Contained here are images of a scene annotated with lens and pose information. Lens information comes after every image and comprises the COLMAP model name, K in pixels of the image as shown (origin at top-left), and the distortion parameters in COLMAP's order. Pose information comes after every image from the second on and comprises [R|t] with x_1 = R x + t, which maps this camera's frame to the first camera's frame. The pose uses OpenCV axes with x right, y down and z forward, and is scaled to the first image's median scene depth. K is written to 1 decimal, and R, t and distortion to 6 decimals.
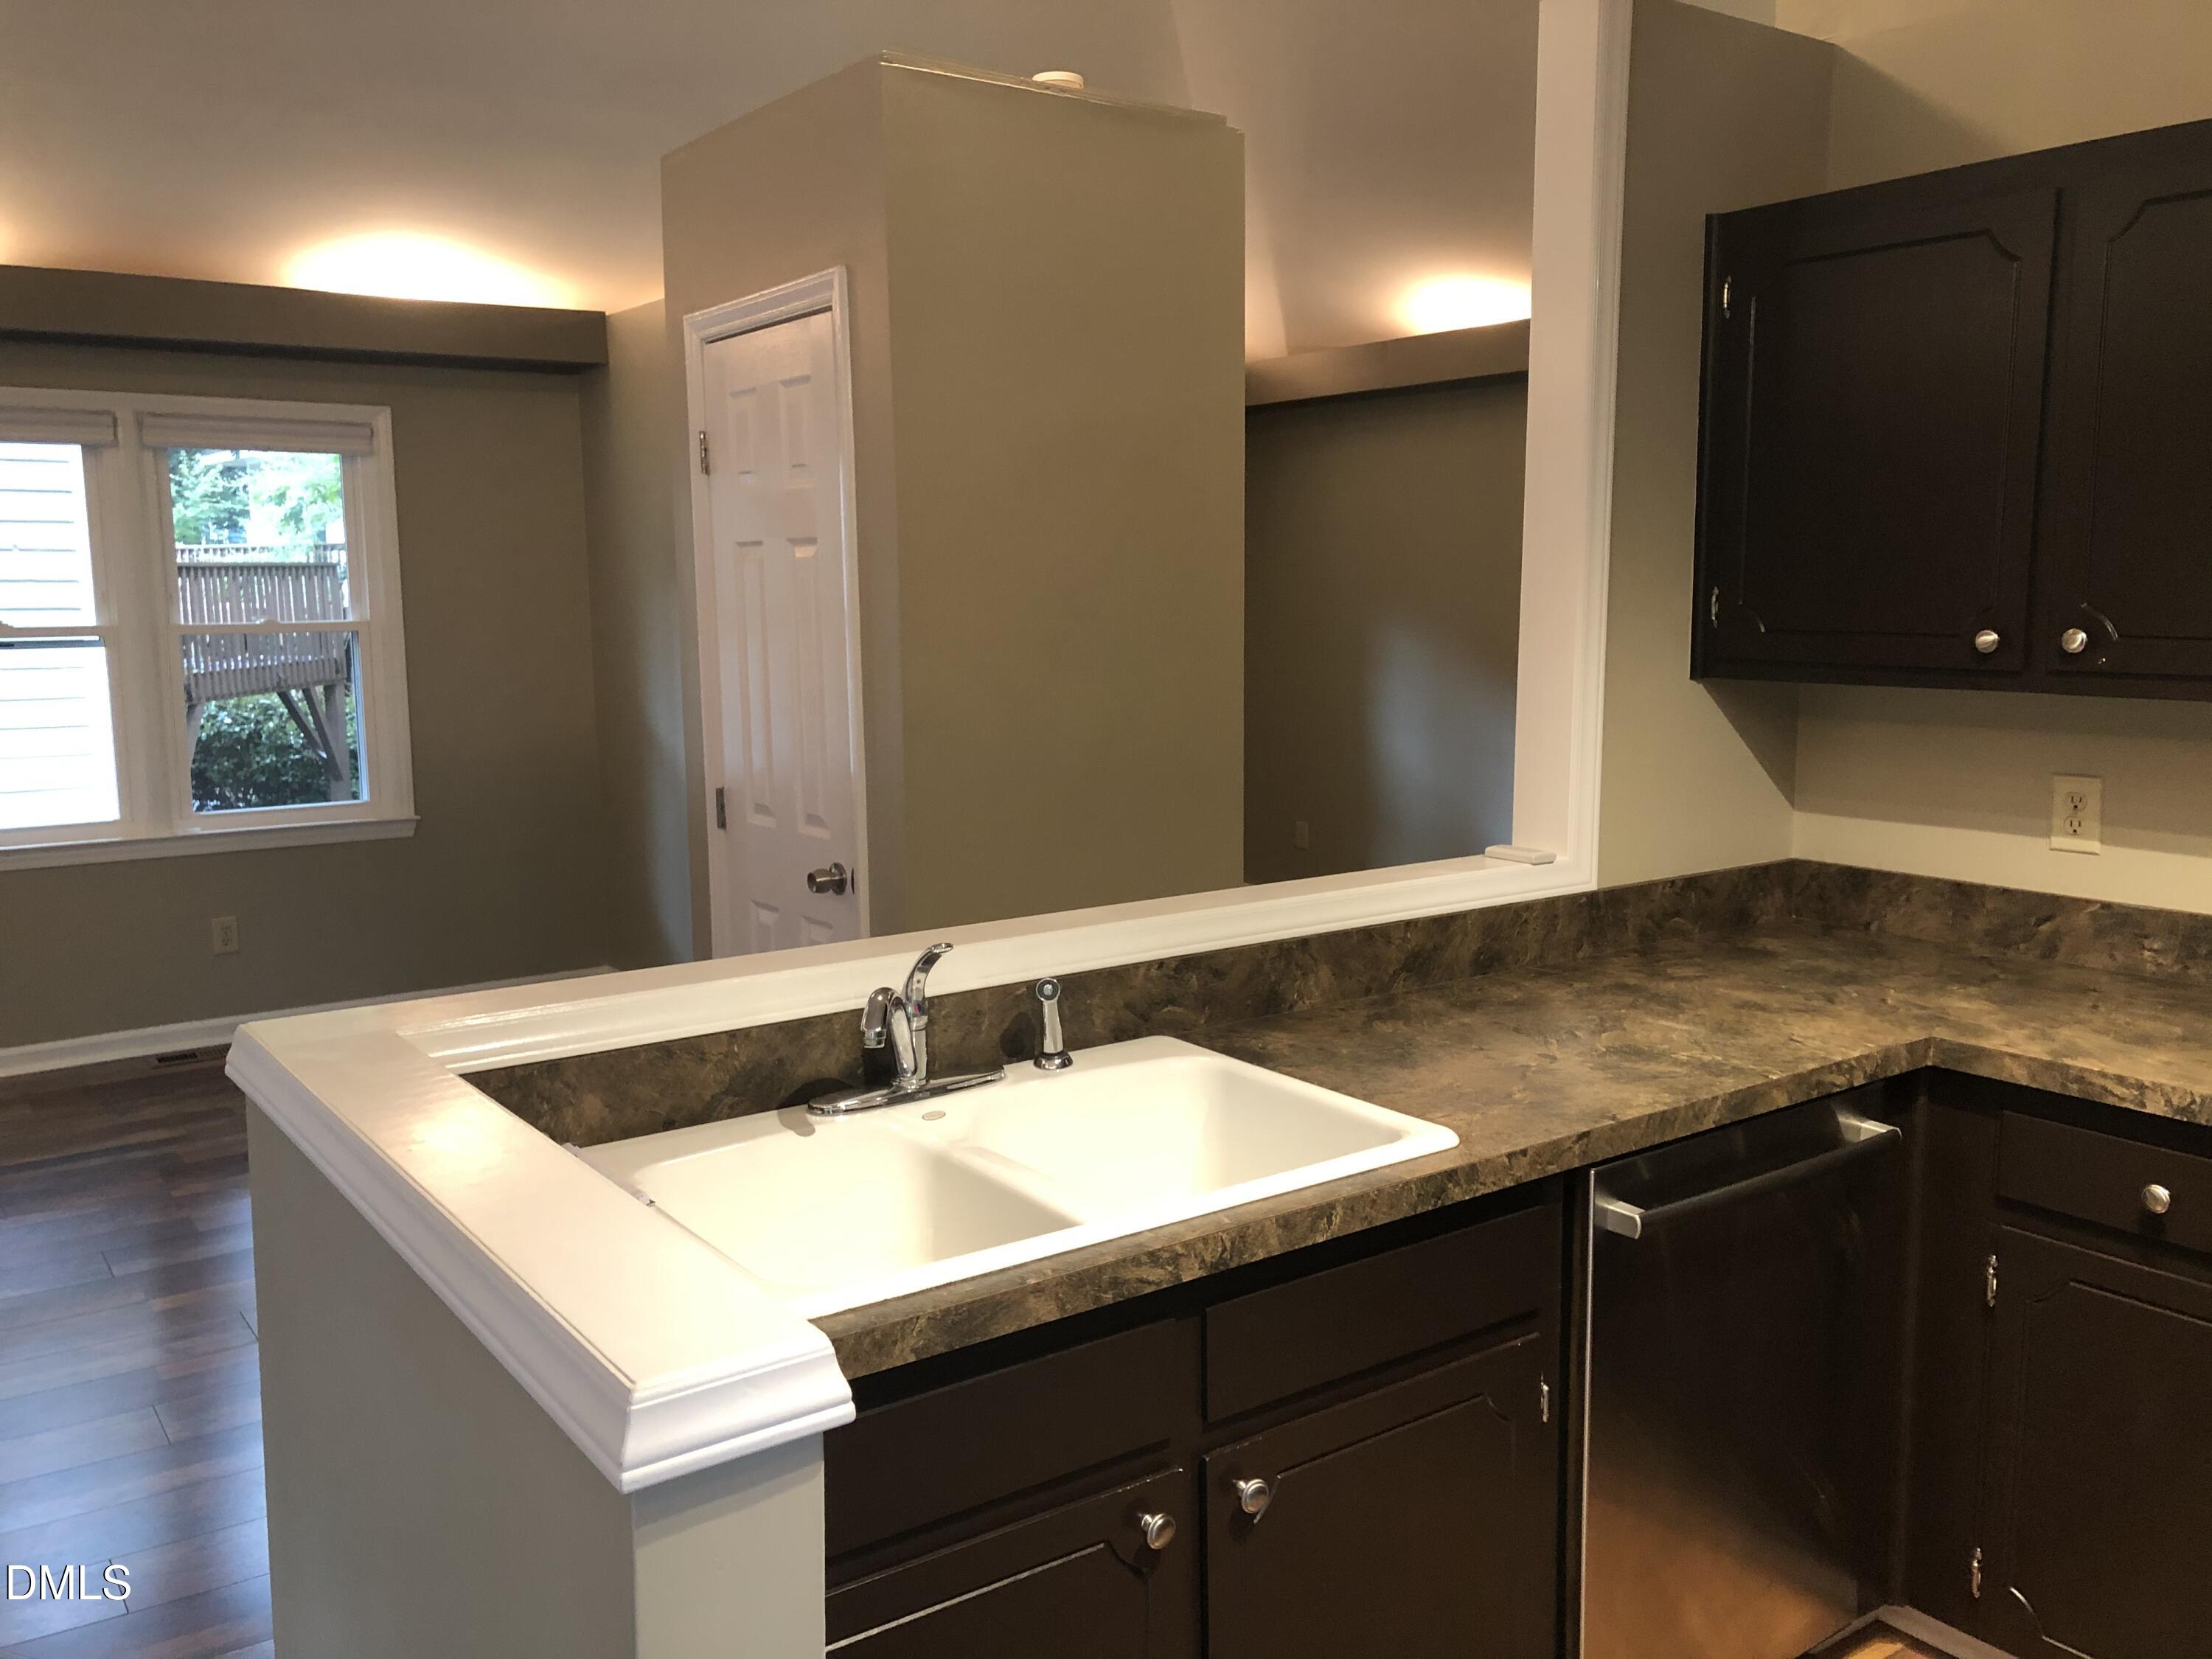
lens RADIAL K [[1796.1, 0, 1111.0], [0, 1796.1, 824.6], [0, 0, 1]] dist [0.017375, -0.004377]
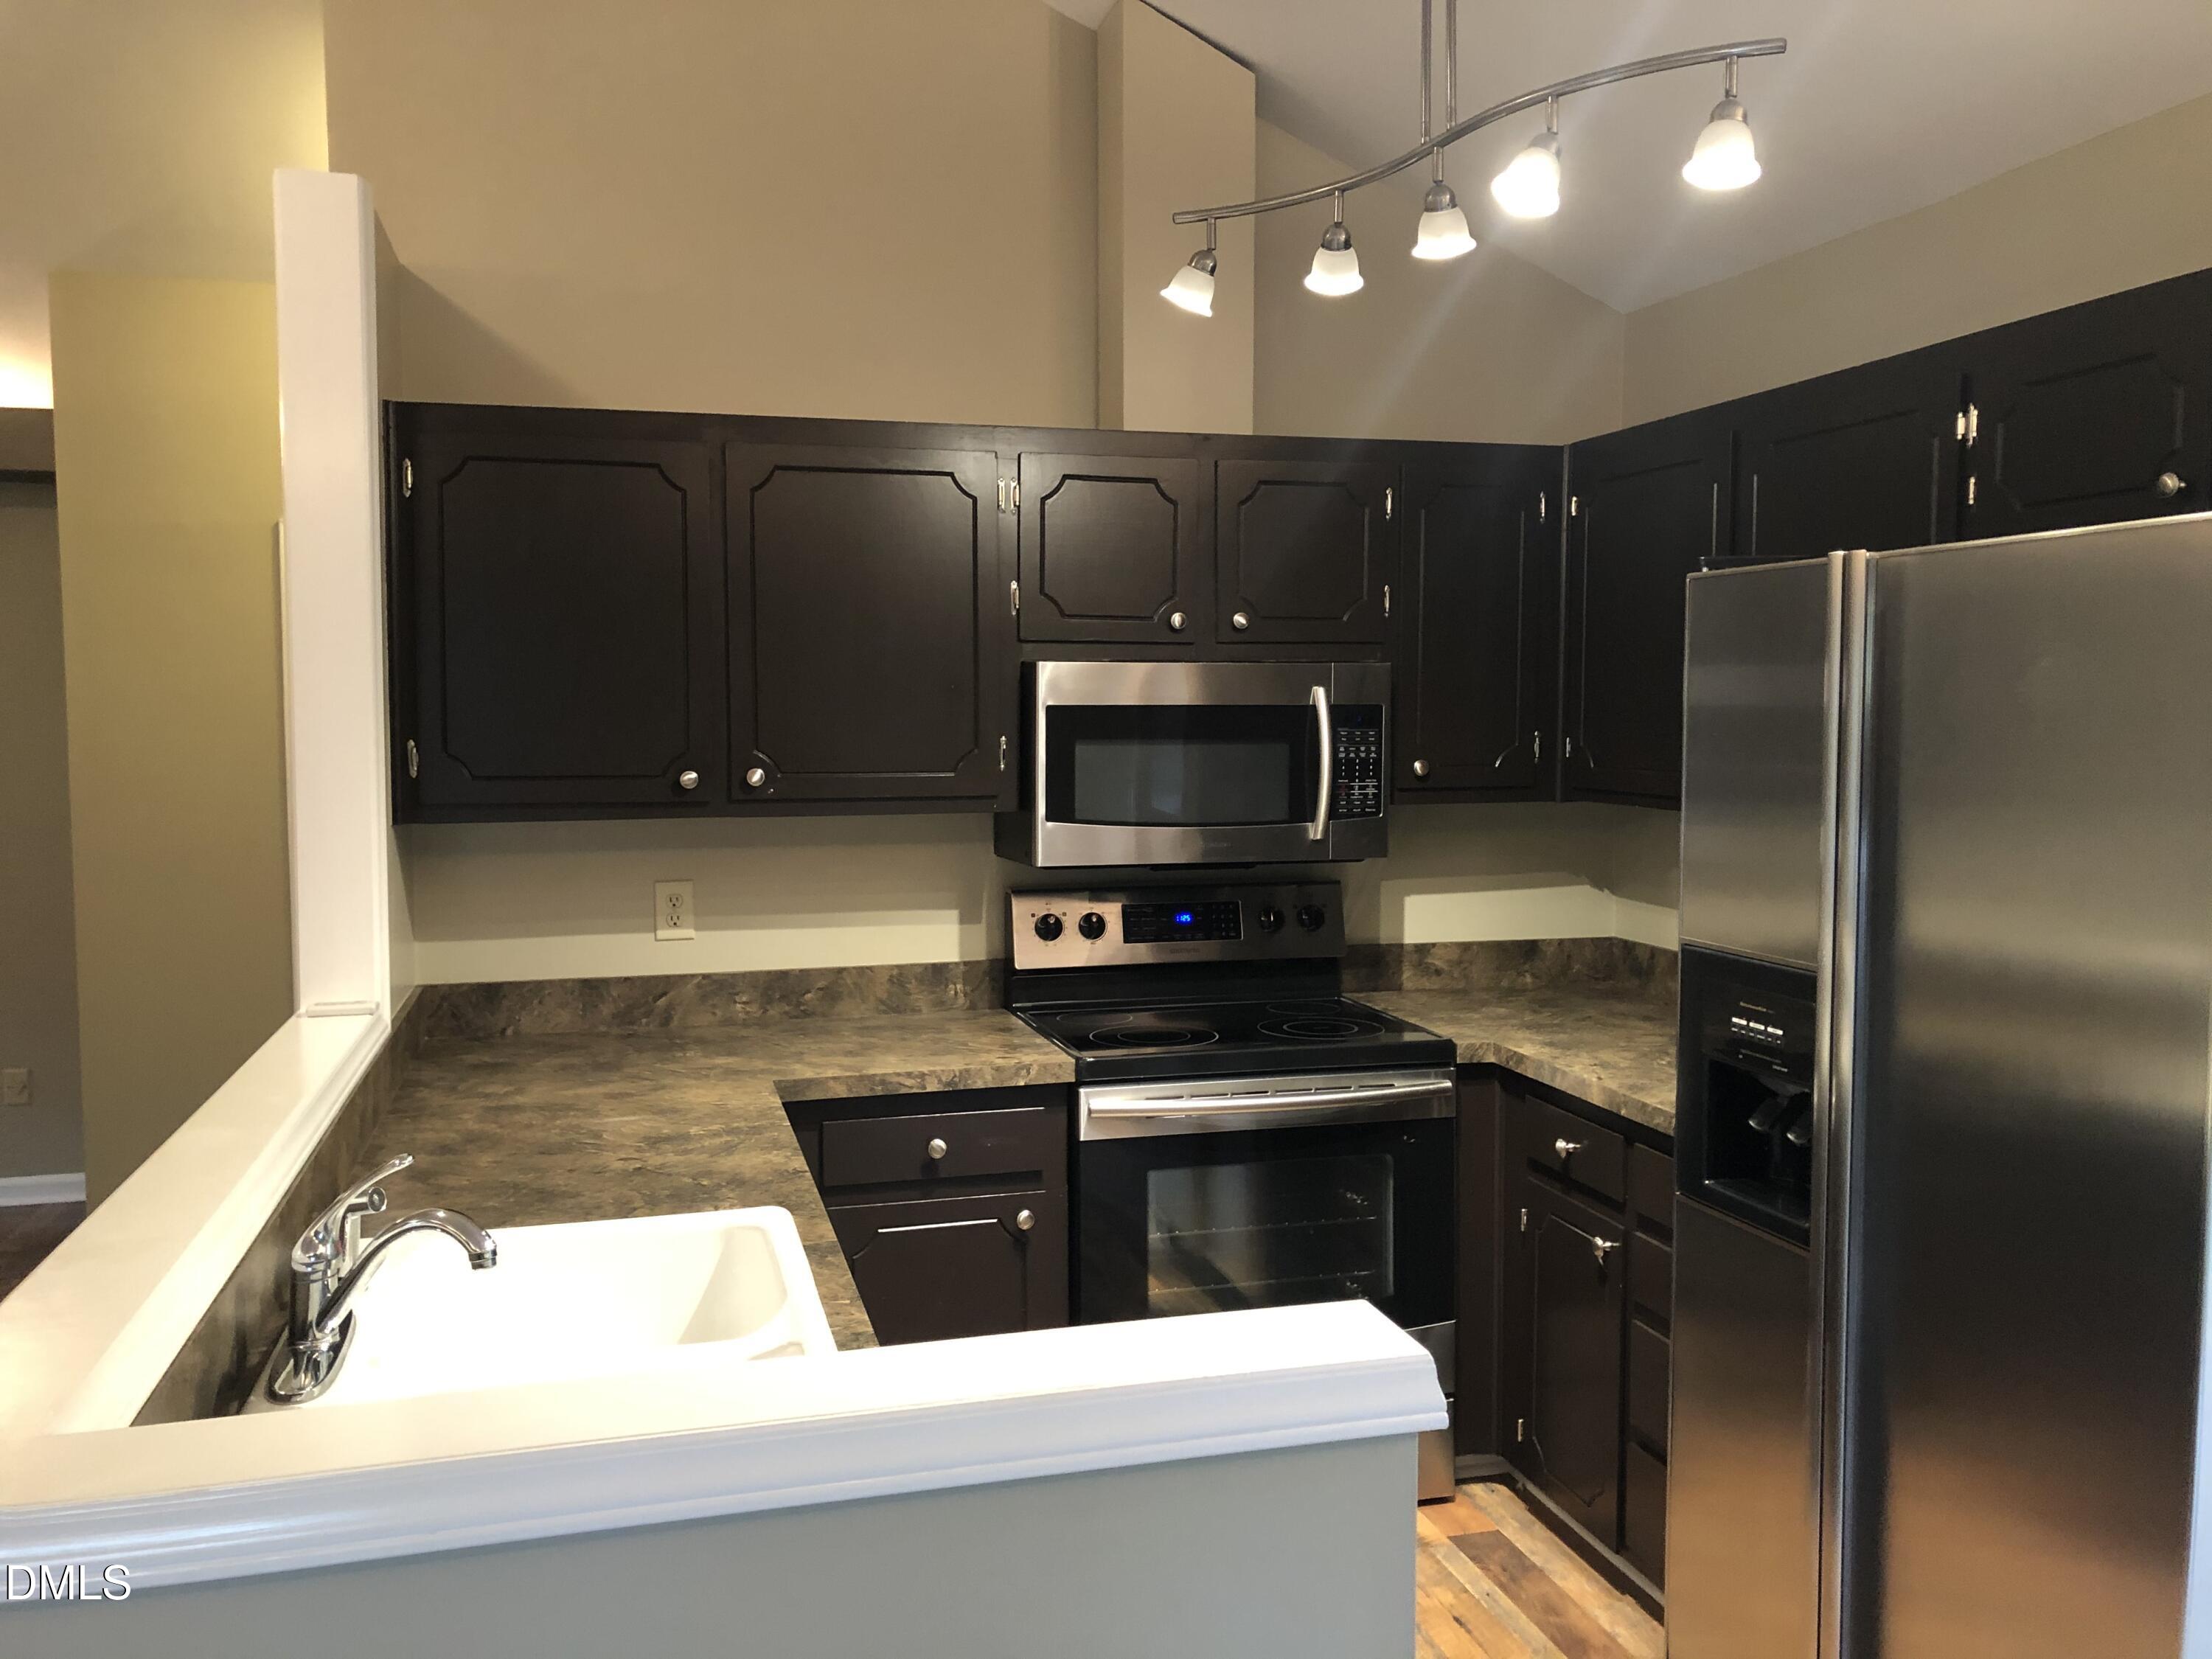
lens RADIAL K [[1796.1, 0, 1097.0], [0, 1796.1, 824.4], [0, 0, 1]] dist [0.017375, -0.004377]
pose [[0.343206, -0.056076, 0.937585, -0.399876], [0.129376, 0.991524, 0.011943, -0.030437], [-0.930307, 0.117202, 0.347552, 0.183083]]
